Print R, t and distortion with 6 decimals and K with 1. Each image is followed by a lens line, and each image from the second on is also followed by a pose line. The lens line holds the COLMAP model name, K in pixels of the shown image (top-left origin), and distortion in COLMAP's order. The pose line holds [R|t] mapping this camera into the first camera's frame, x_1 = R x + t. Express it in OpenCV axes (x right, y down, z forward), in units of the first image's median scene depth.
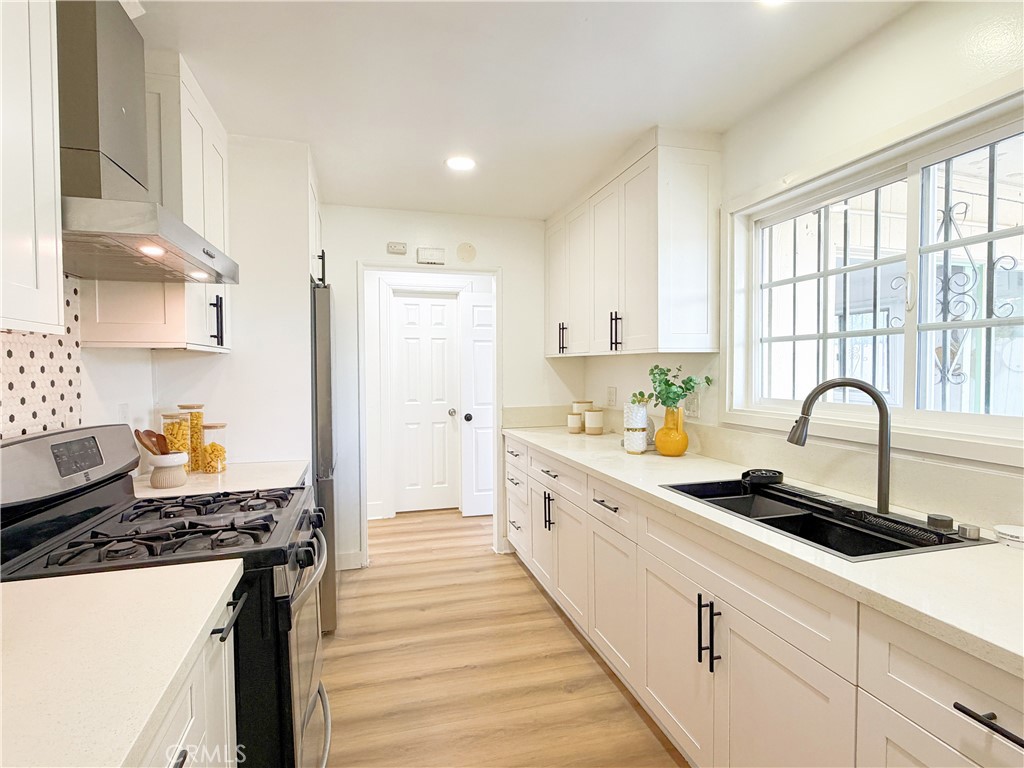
lens RADIAL K [[527.1, 0, 512.0], [0, 527.1, 384.0], [0, 0, 1]] dist [0.001444, -0.000038]
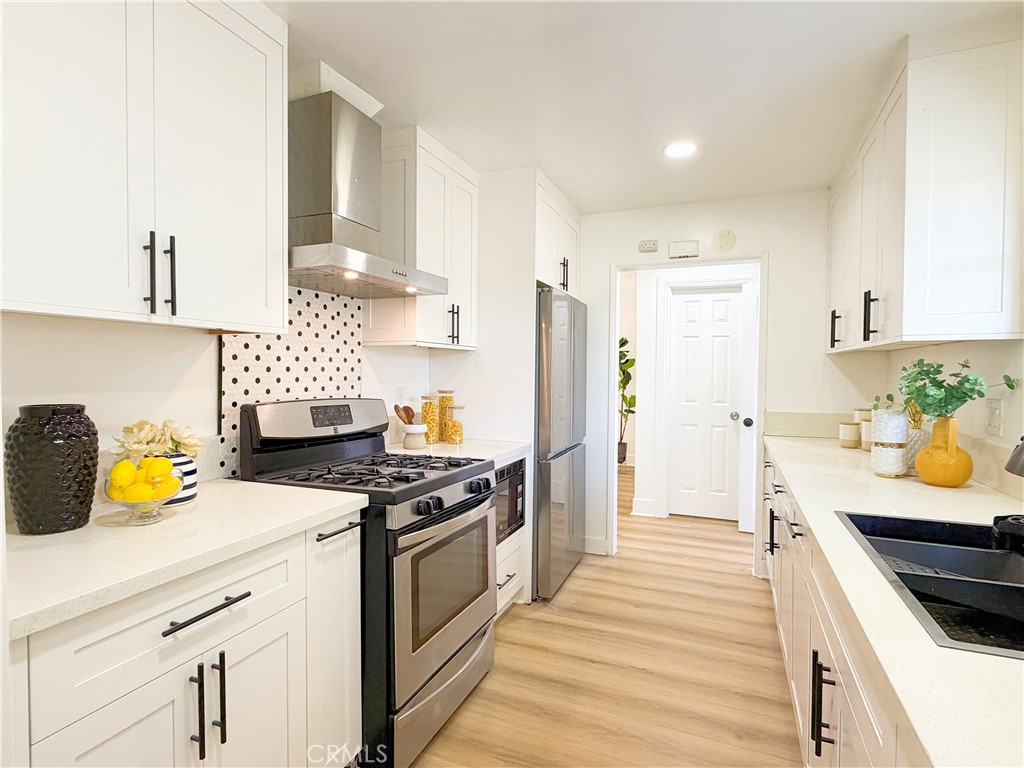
lens RADIAL K [[528.7, 0, 512.0], [0, 528.7, 384.0], [0, 0, 1]] dist [-0.000942, 0.000914]
pose [[0.784022, 0.025873, -0.620194, 0.280229], [-0.030440, 0.999531, 0.003218, 0.013026], [0.619987, 0.016356, 0.784442, 0.068966]]
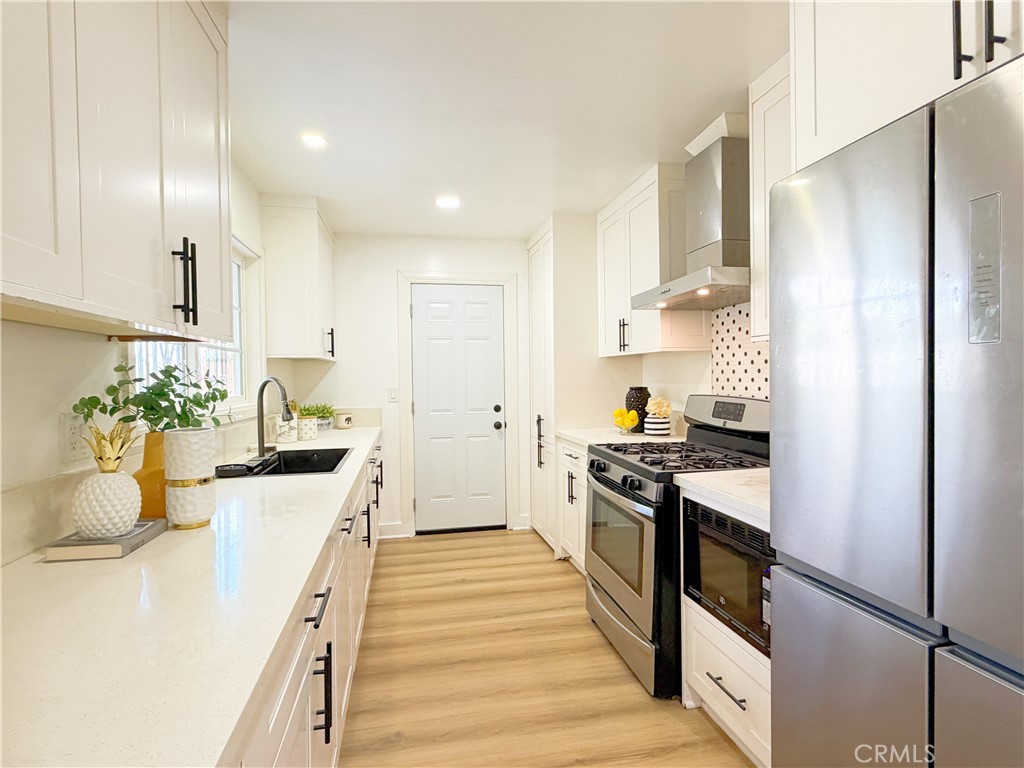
lens RADIAL K [[528.7, 0, 512.0], [0, 528.7, 384.0], [0, 0, 1]] dist [-0.000942, 0.000914]
pose [[-0.997033, 0.015591, 0.075376, -0.125567], [0.019150, 0.998725, 0.046718, -0.027475], [-0.074552, 0.048023, -0.996060, 1.508604]]
